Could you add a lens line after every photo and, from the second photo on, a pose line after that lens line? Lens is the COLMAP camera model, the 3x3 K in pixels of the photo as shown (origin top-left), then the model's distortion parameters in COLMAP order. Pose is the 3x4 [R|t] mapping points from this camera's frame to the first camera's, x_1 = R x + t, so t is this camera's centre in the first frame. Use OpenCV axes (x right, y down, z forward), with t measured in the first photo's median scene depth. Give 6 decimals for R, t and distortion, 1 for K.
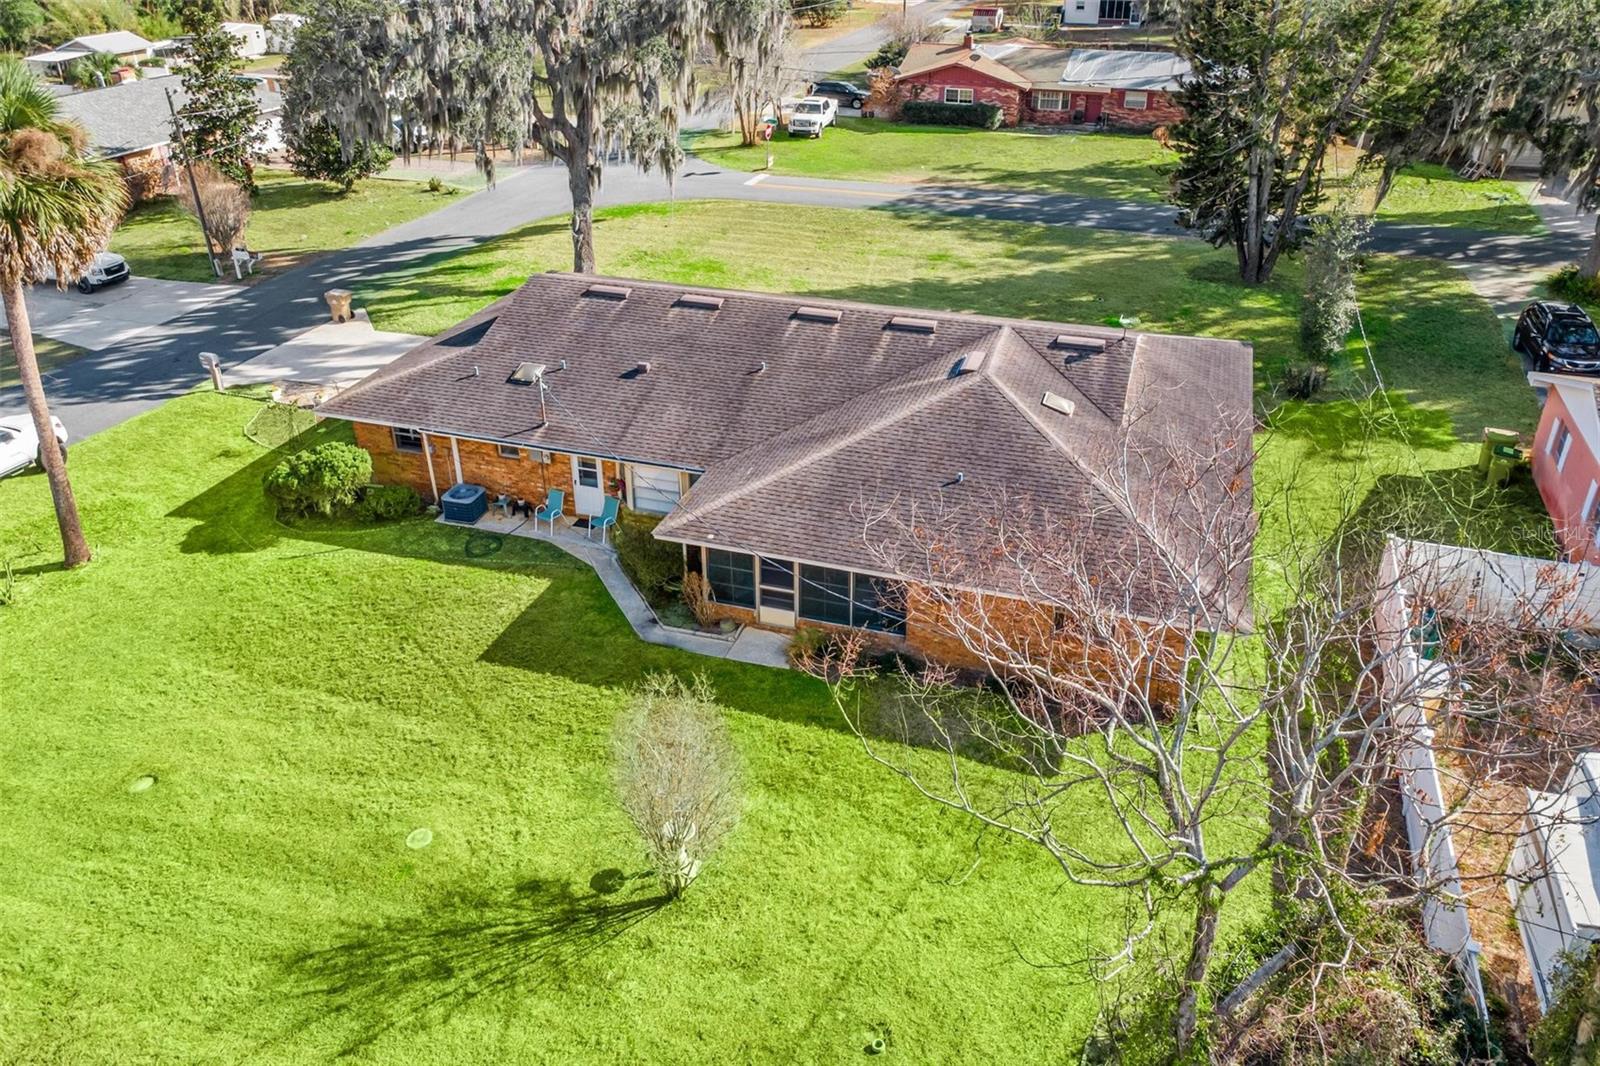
lens RADIAL K [[1147.3, 0, 800.0], [0, 1147.3, 533.0], [0, 0, 1]] dist [0.003027, 0.046796]
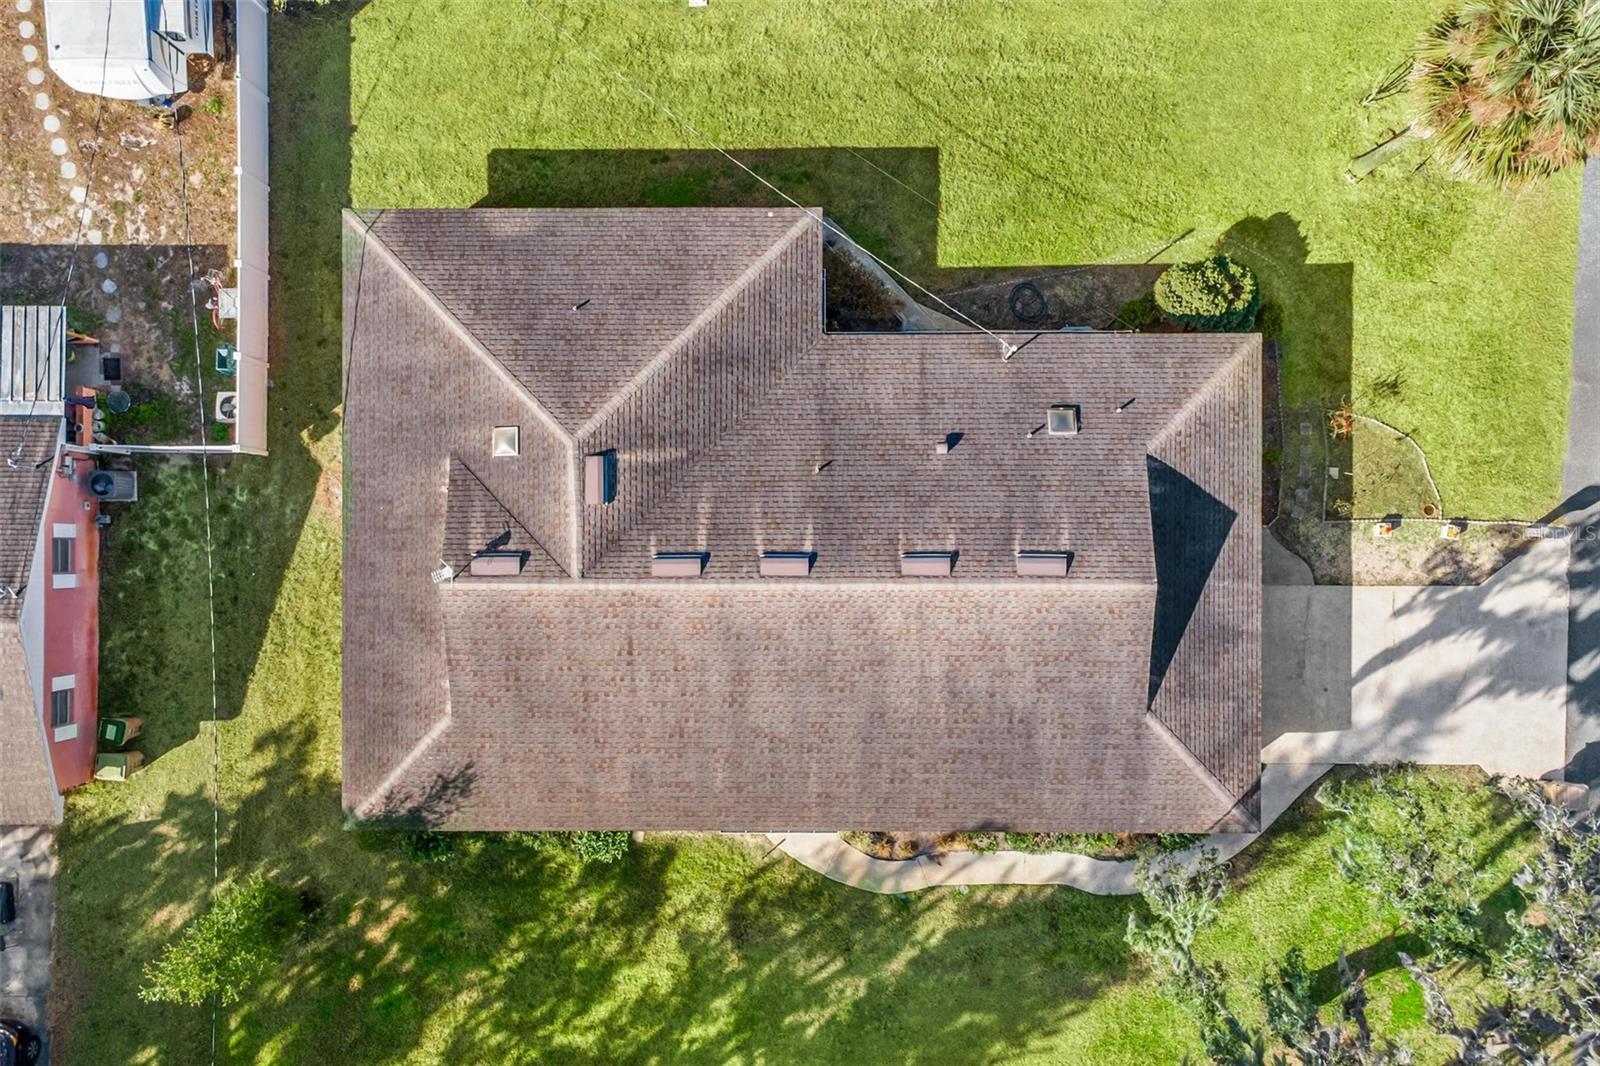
lens RADIAL K [[1147.3, 0, 800.0], [0, 1147.3, 533.0], [0, 0, 1]] dist [0.003027, 0.046796]
pose [[-0.949530, 0.313407, 0.012990, -0.012995], [-0.148998, -0.487085, 0.860551, -0.874767], [0.276030, 0.815184, 0.509199, 0.489427]]
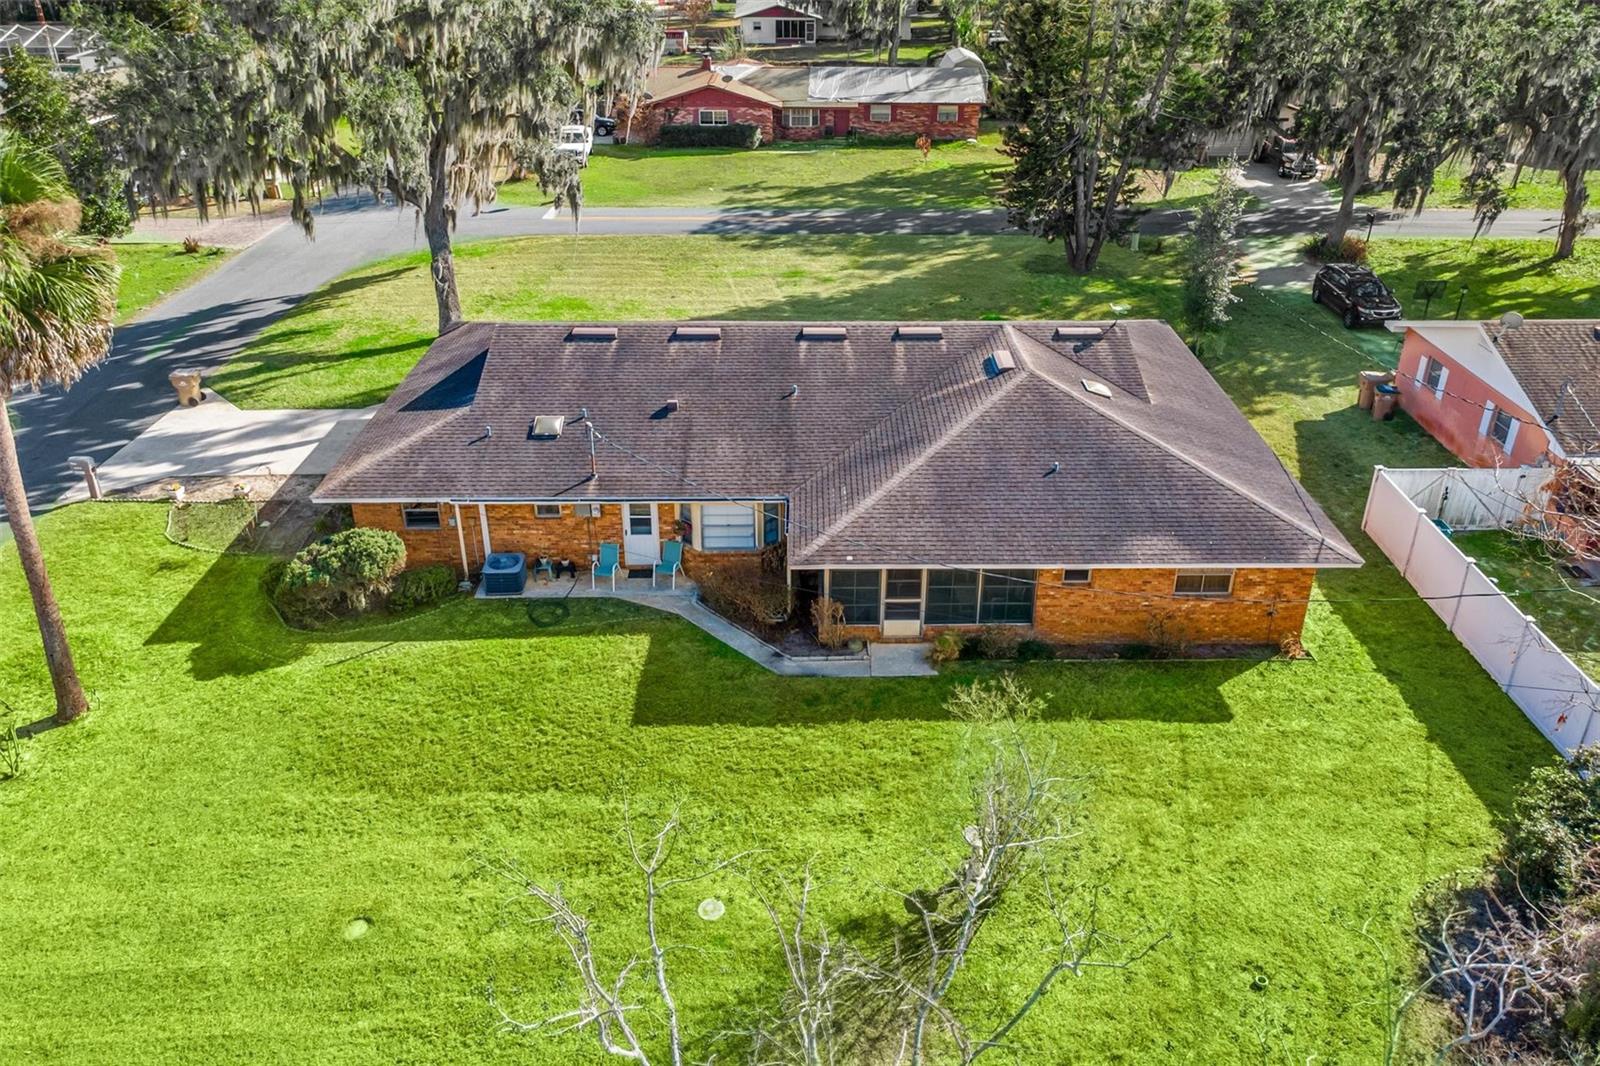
lens RADIAL K [[1157.0, 0, 804.8], [0, 1157.0, 555.7], [0, 0, 1]] dist [0.019634, 0.002356]
pose [[0.948477, -0.156266, 0.275629, -0.287086], [0.157525, 0.987356, 0.017709, -0.016701], [-0.274911, 0.026622, 0.961101, 0.029391]]
